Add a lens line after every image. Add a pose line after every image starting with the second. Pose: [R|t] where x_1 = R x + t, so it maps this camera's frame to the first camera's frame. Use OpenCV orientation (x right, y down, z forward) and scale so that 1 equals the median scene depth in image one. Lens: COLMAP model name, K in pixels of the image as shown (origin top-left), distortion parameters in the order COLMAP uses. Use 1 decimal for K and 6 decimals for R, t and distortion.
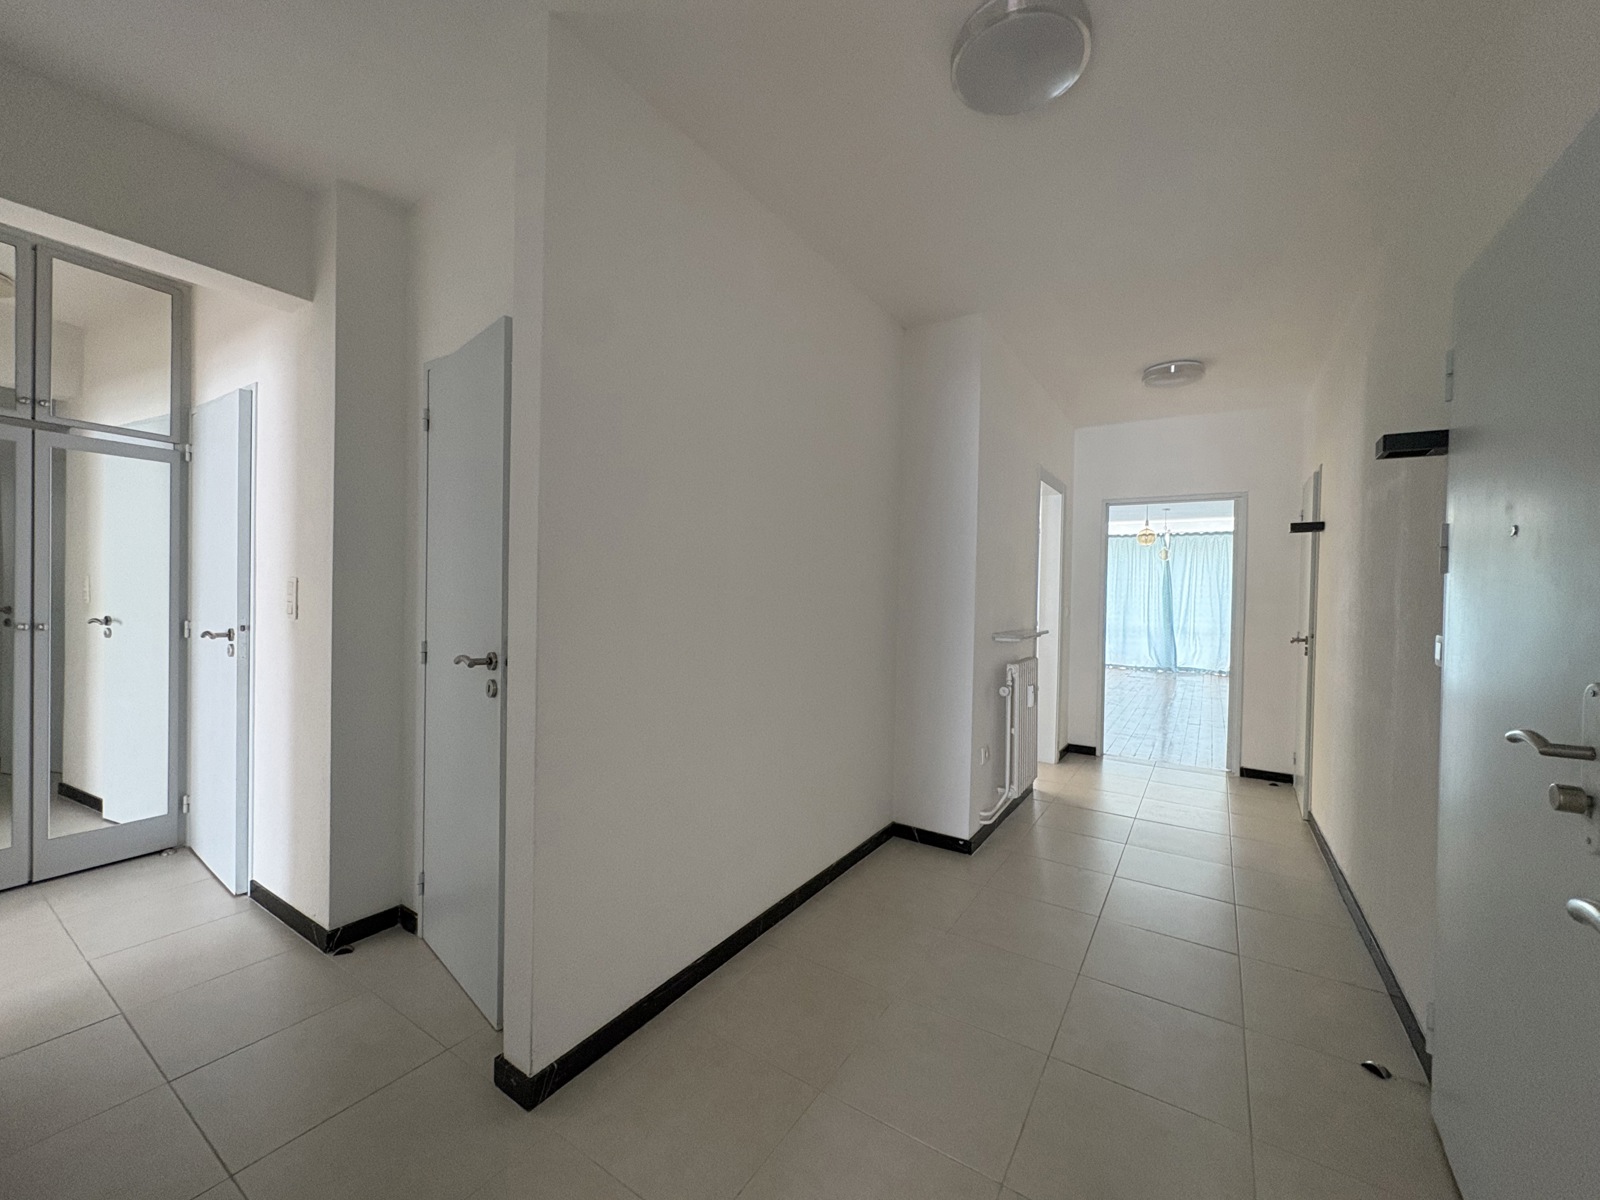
lens RADIAL K [[640.0, 0, 802.1], [0, 640.0, 602.2], [0, 0, 1]] dist [0.000392, 0.000061]
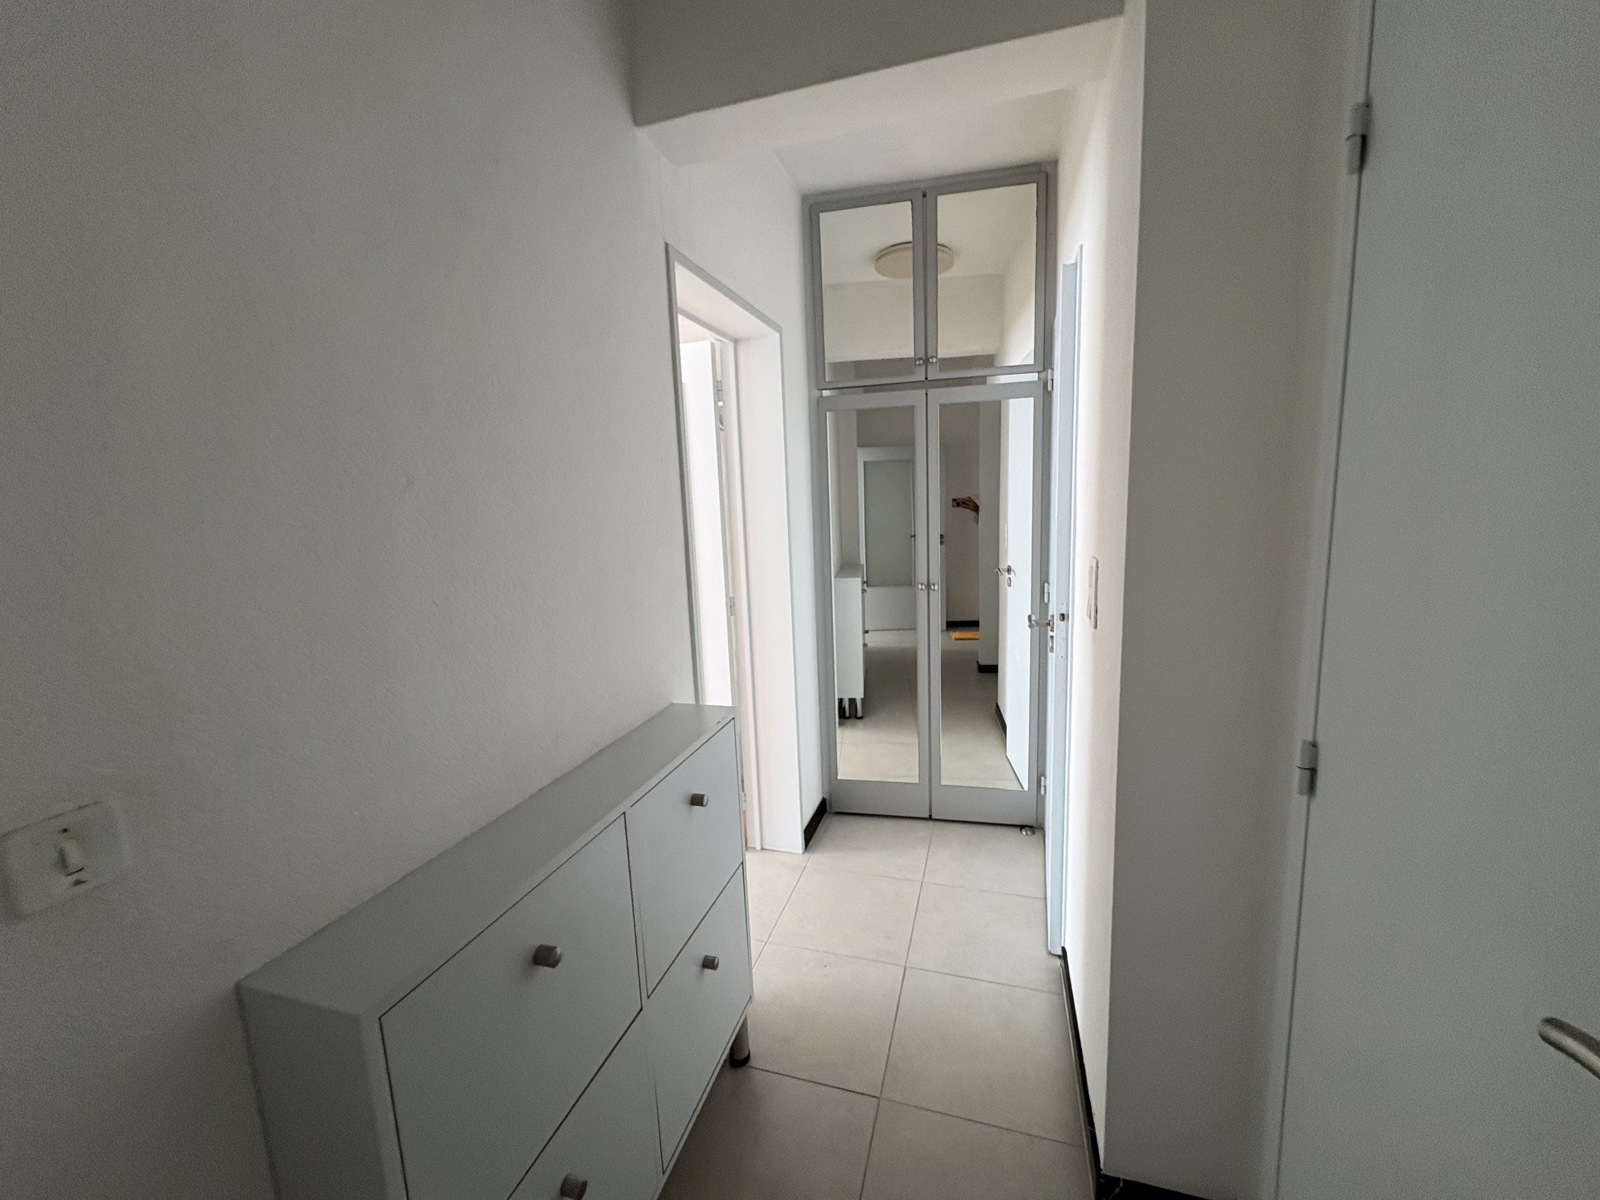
lens RADIAL K [[640.0, 0, 795.5], [0, 640.0, 600.8], [0, 0, 1]] dist [0.000392, 0.000061]
pose [[0.272790, 0.115827, -0.955076, -0.266416], [0.029233, 0.991270, 0.128566, -0.077886], [0.961629, -0.062991, 0.267022, 0.513977]]
